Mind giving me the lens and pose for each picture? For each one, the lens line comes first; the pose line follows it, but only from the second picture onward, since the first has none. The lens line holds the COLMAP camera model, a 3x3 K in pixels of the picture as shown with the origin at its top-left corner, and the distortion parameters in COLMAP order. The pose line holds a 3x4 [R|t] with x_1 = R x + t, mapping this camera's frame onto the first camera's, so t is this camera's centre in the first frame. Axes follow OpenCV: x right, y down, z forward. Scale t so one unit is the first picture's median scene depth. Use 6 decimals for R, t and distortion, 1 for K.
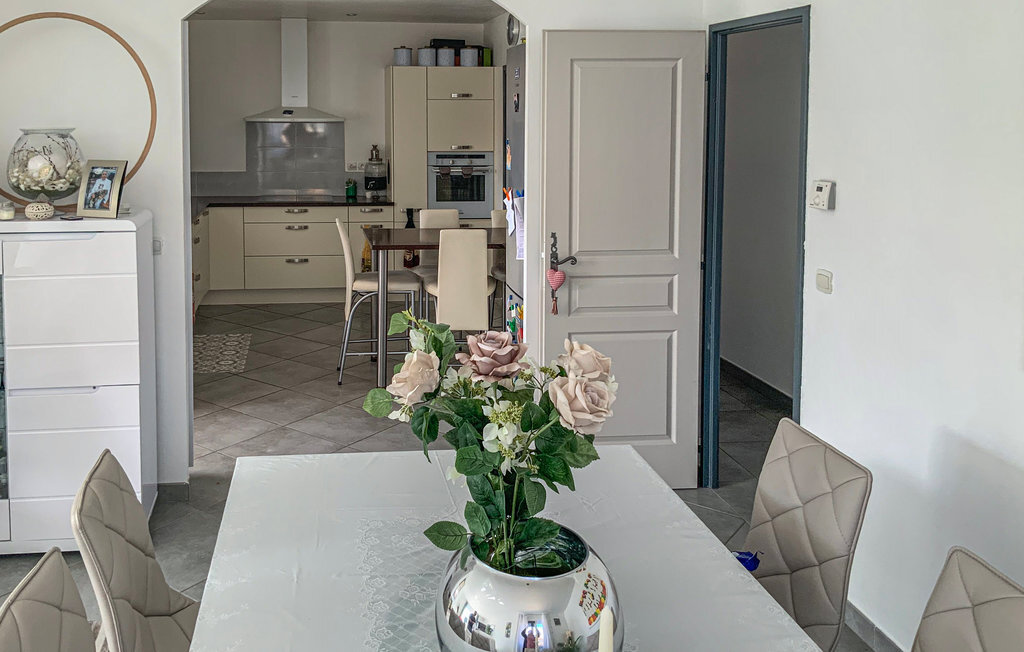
lens RADIAL K [[1556.4, 0, 509.5], [0, 1556.4, 333.3], [0, 0, 1]] dist [0.287767, 0.000000]
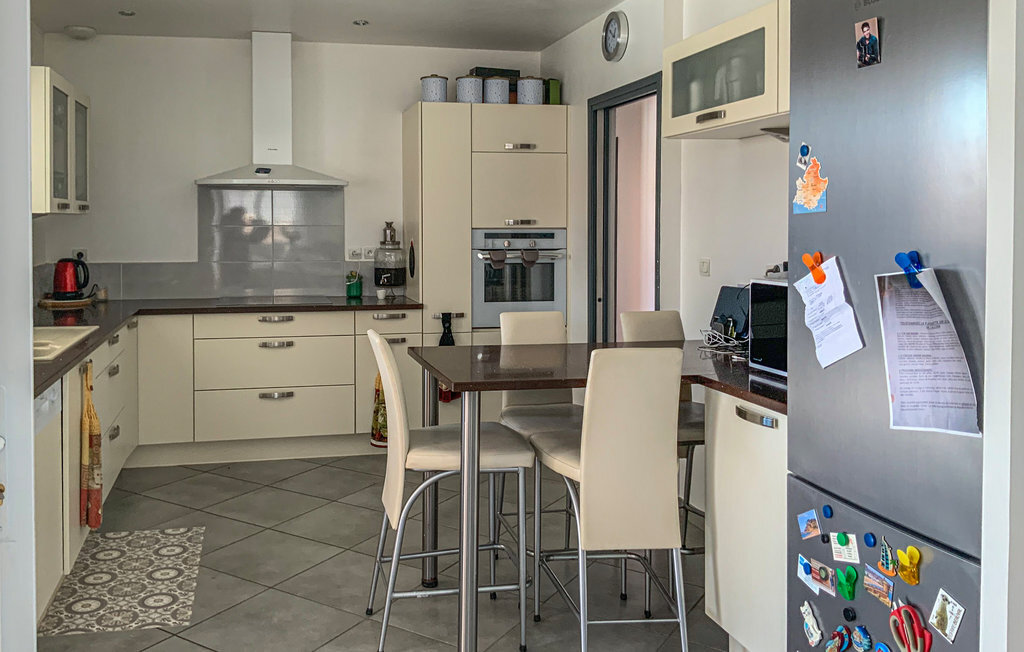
lens RADIAL K [[1556.4, 0, 516.2], [0, 1556.4, 319.0], [0, 0, 1]] dist [0.287767, 0.000000]
pose [[0.999293, -0.010774, 0.036011, -0.057913], [0.013551, 0.996879, -0.077767, -0.025370], [-0.035061, 0.078200, 0.996321, 0.337748]]
